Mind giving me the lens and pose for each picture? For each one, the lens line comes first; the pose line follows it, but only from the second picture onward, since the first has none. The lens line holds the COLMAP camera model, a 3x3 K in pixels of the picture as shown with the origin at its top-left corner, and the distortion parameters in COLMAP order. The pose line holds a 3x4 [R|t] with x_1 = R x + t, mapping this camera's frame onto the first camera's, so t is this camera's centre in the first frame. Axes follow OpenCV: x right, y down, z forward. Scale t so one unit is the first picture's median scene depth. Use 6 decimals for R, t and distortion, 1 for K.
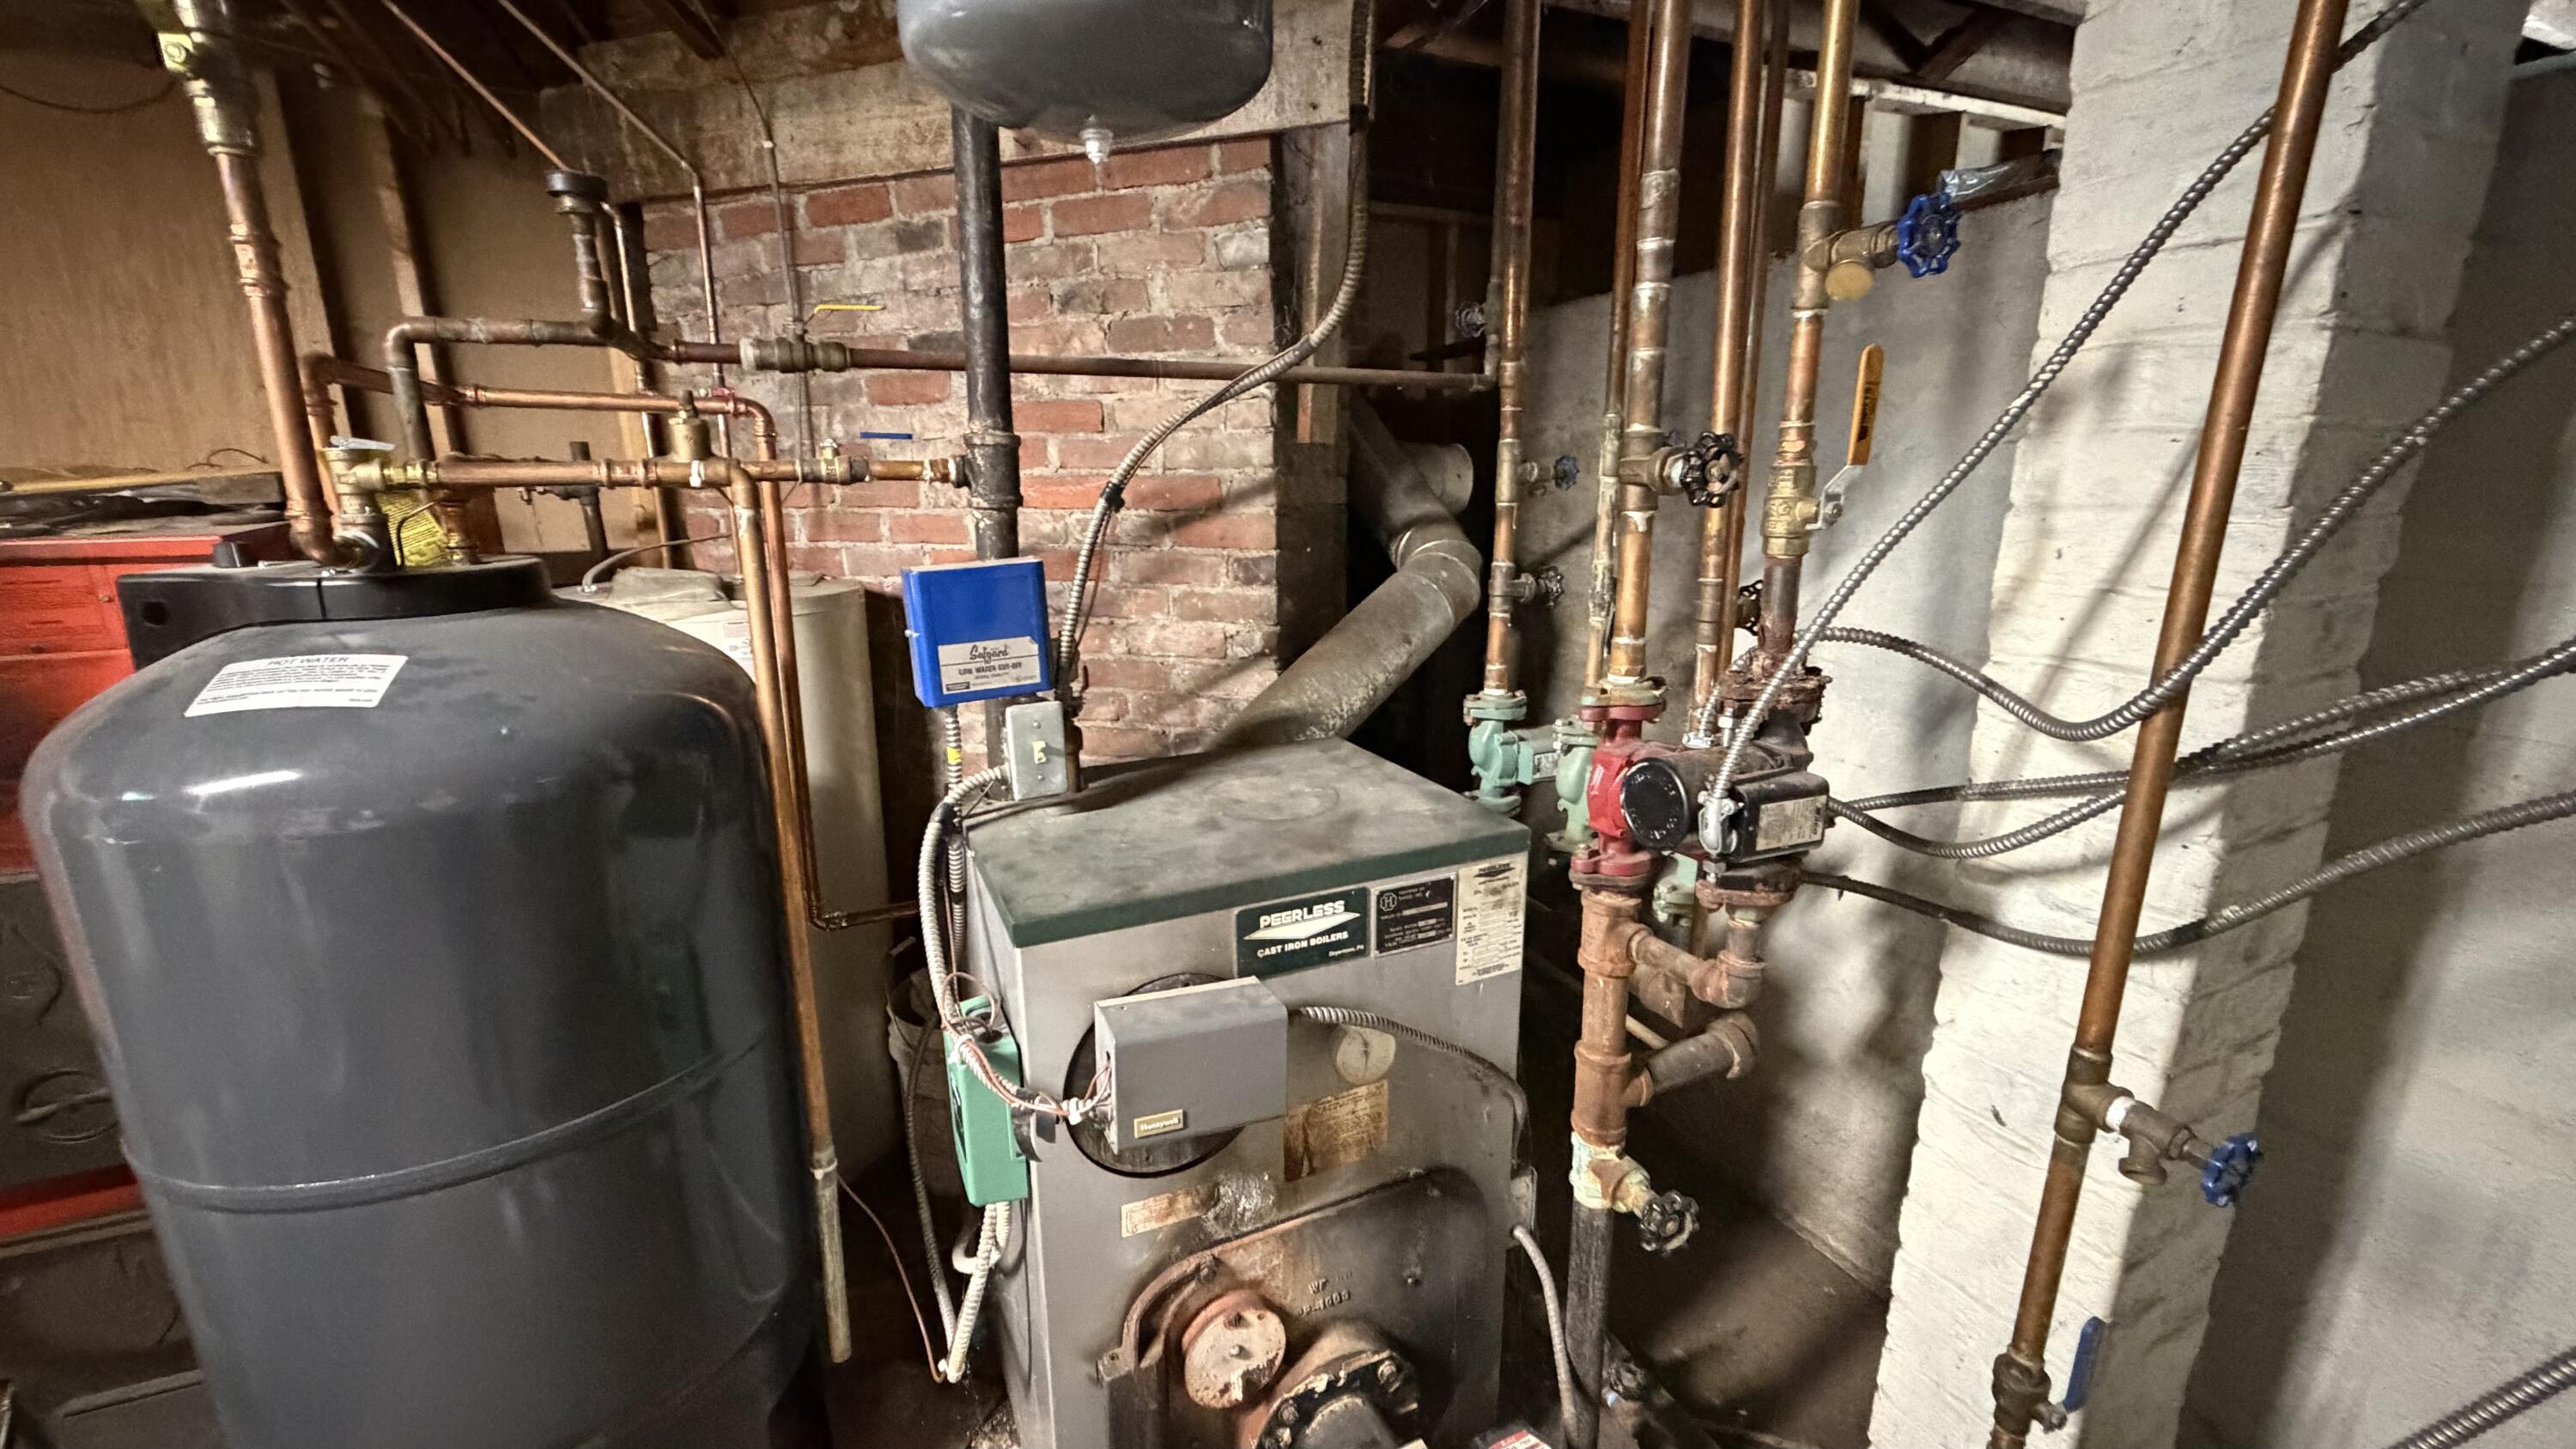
lens RADIAL K [[1023.3, 0, 1285.4], [0, 1023.3, 728.1], [0, 0, 1]] dist [0.001278, -0.000947]
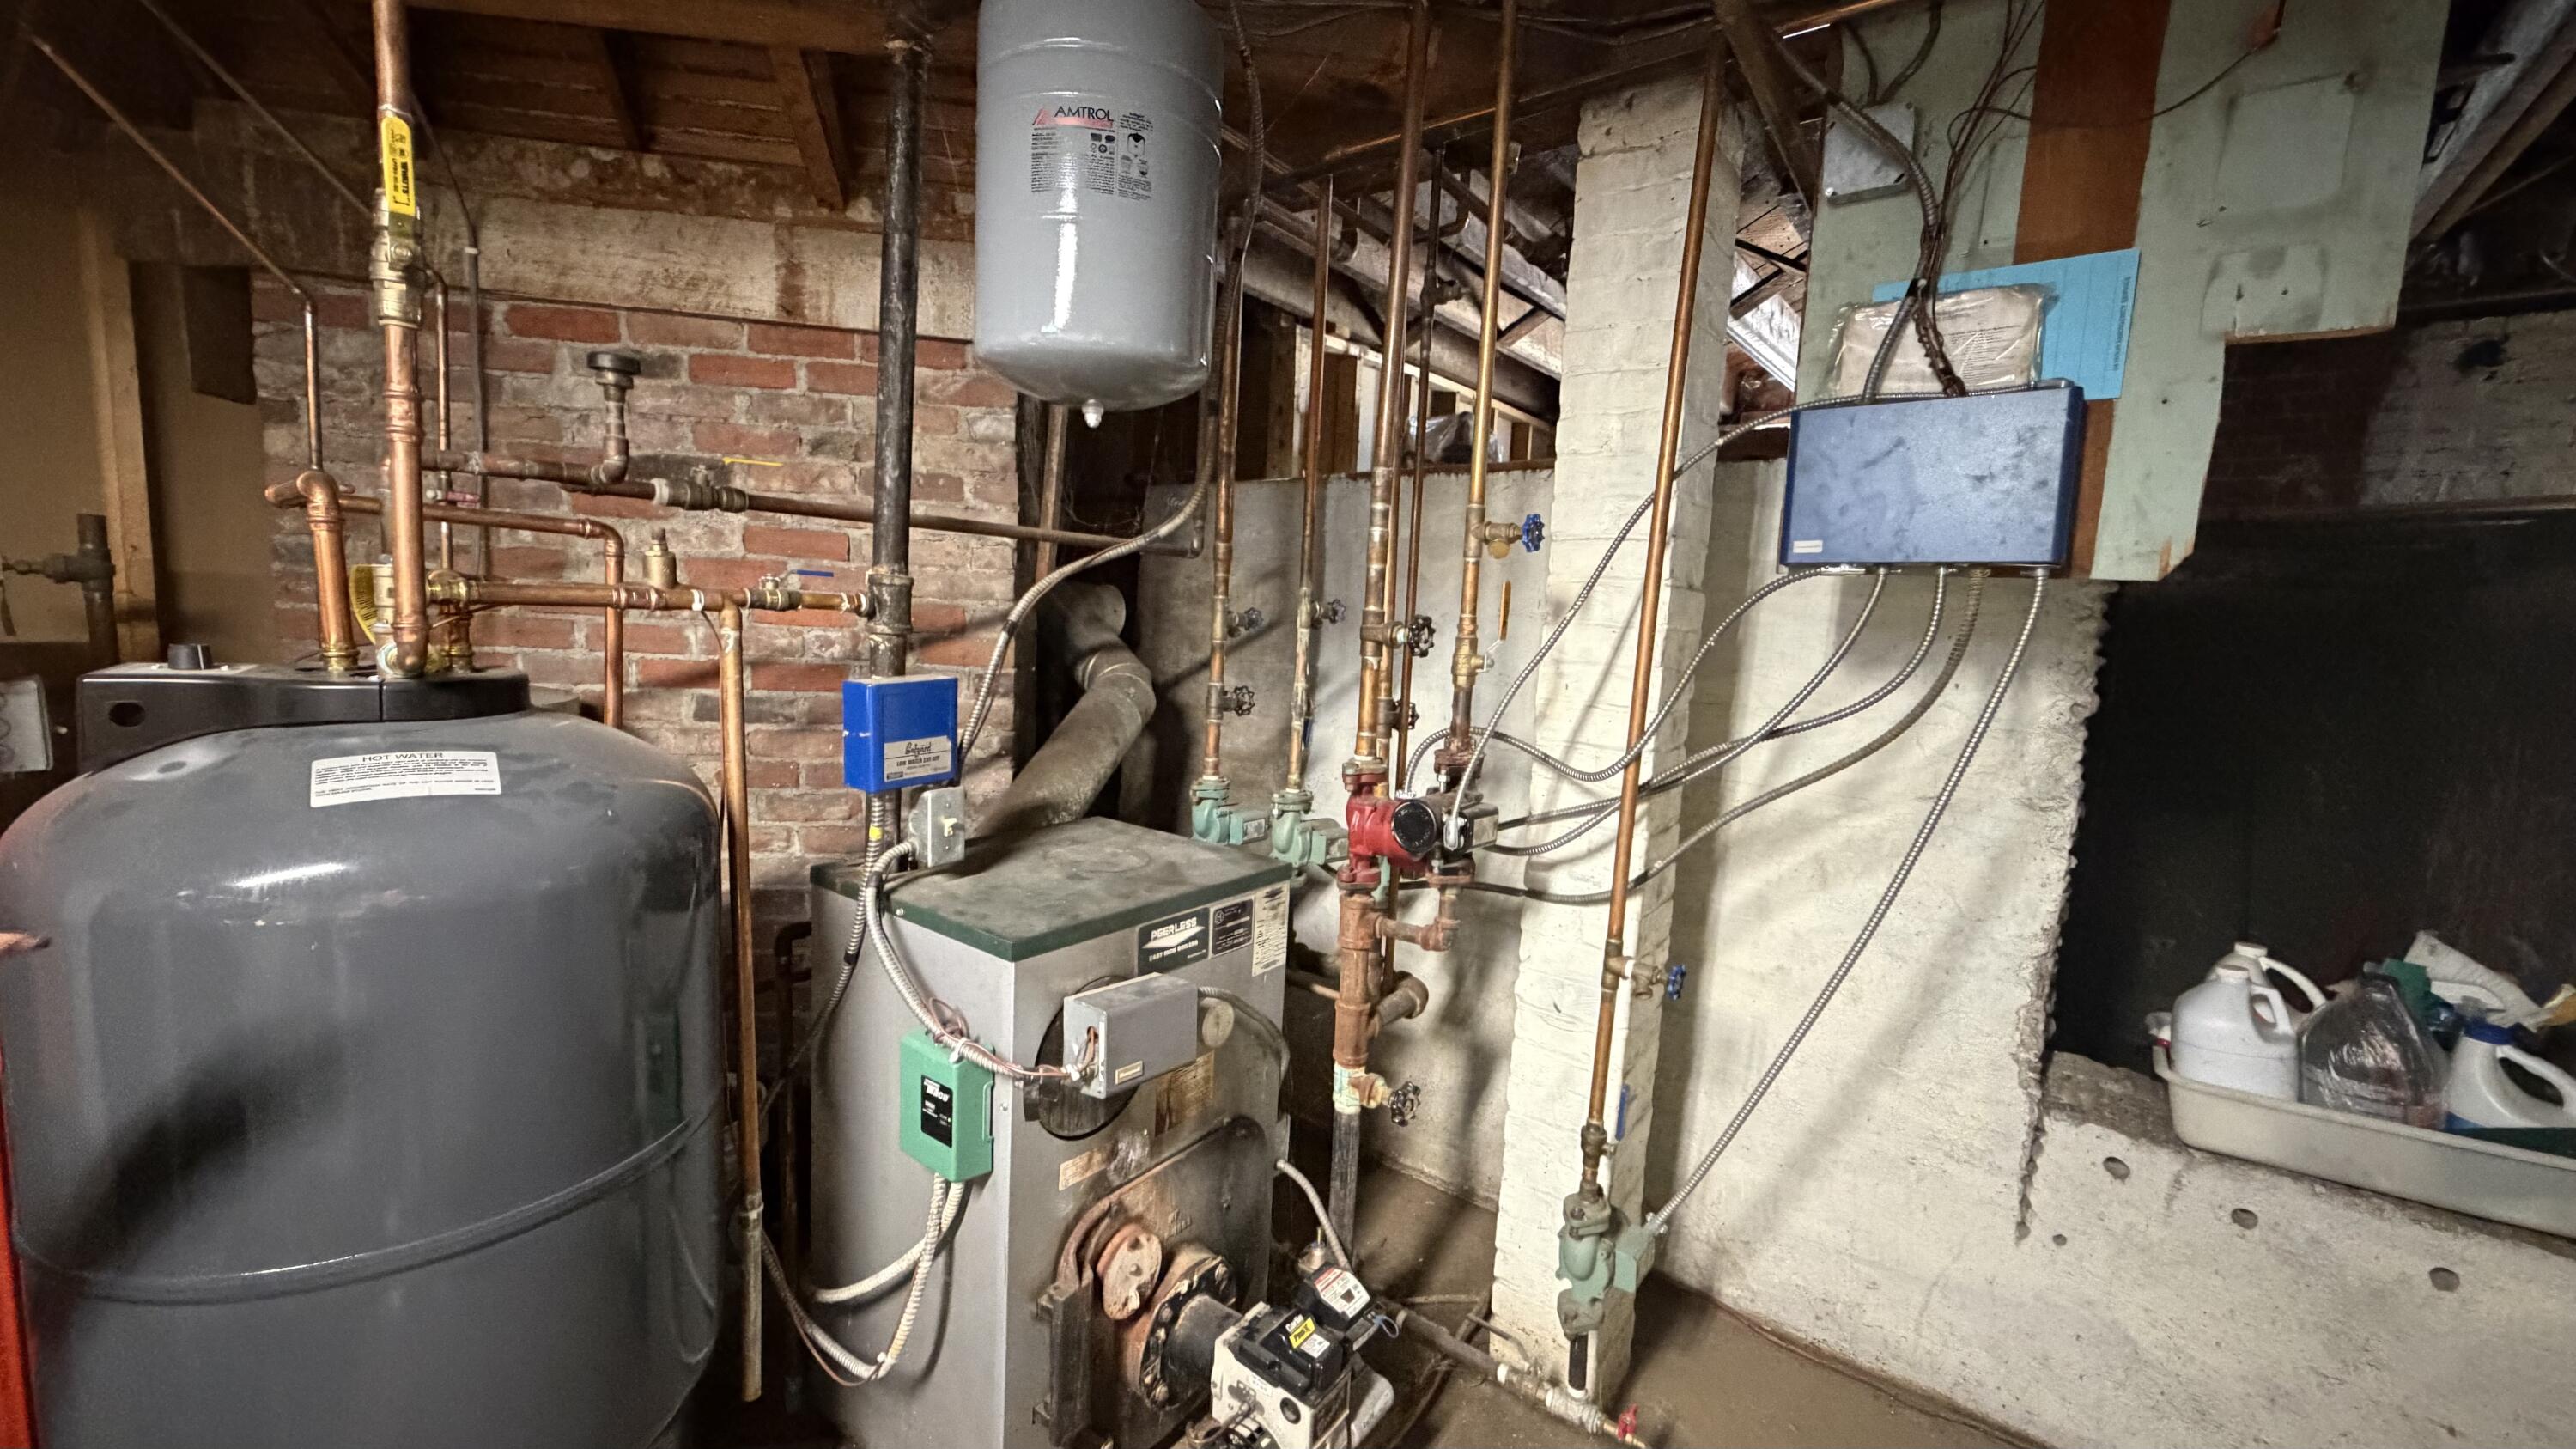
lens RADIAL K [[1023.3, 0, 1286.4], [0, 1023.3, 729.7], [0, 0, 1]] dist [0.001278, -0.000947]
pose [[0.879478, -0.003230, 0.475928, -0.486329], [0.055037, 0.993959, -0.094957, 0.048046], [-0.472746, 0.109706, 0.874343, -0.320314]]
